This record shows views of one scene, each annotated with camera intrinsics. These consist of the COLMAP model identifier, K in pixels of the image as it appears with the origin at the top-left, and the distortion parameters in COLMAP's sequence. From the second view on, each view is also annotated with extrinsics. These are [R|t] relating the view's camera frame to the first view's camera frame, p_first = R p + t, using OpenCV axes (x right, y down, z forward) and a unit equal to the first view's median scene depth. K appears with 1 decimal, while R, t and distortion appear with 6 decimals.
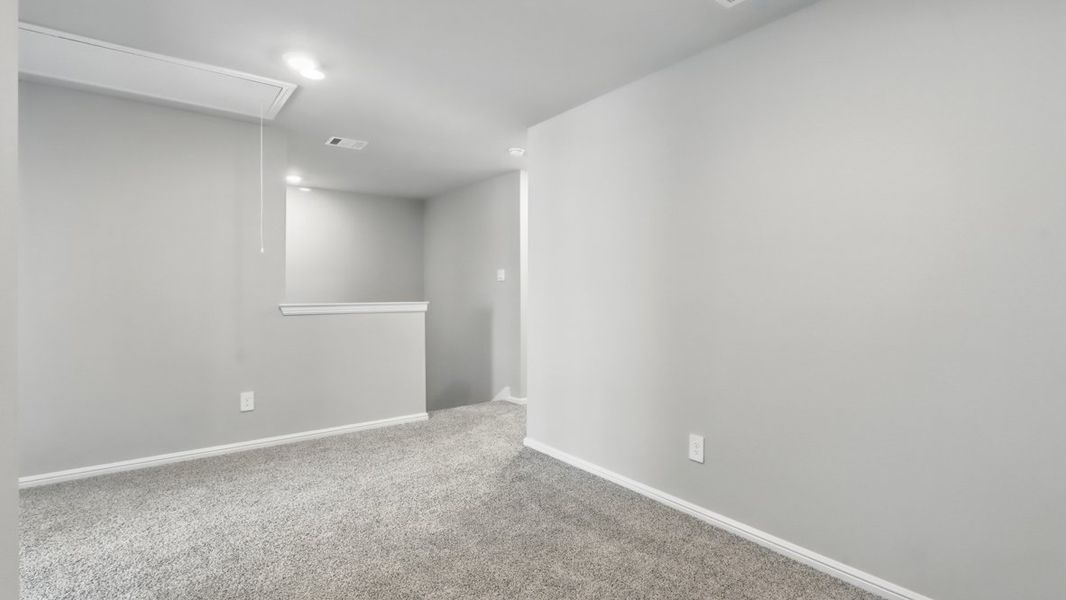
lens RADIAL K [[490.4, 0, 532.2], [0, 490.4, 293.7], [0, 0, 1]] dist [-0.001635, -0.000555]
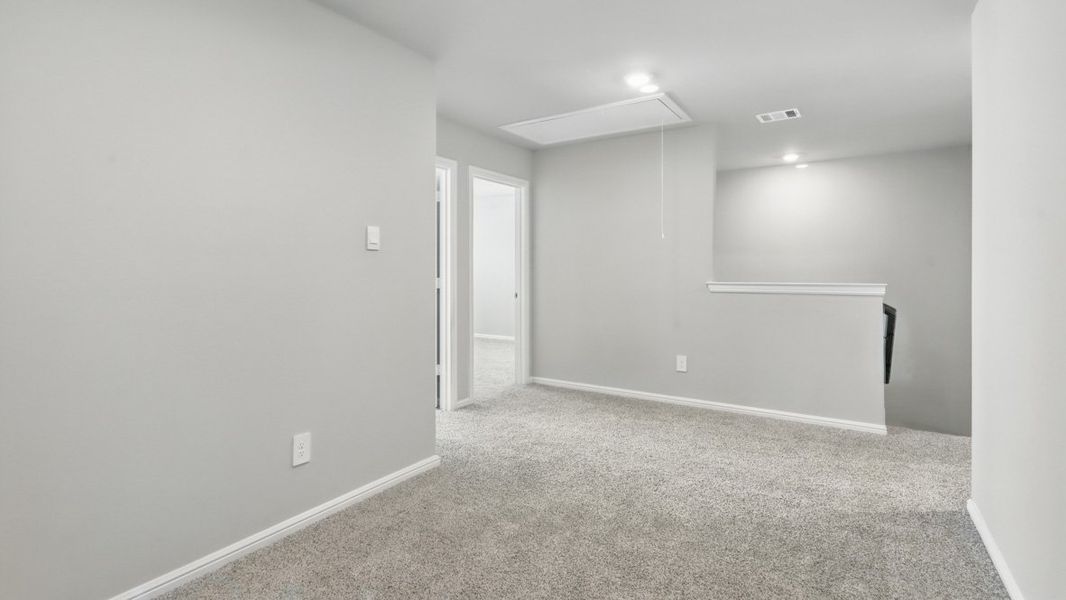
lens RADIAL K [[494.4, 0, 533.4], [0, 494.4, 264.4], [0, 0, 1]] dist [-0.000491, -0.000033]
pose [[0.341585, -0.011433, -0.939781, 0.448869], [-0.005559, 0.999884, -0.014184, -0.000252], [0.939834, 0.010069, 0.341482, 0.271377]]
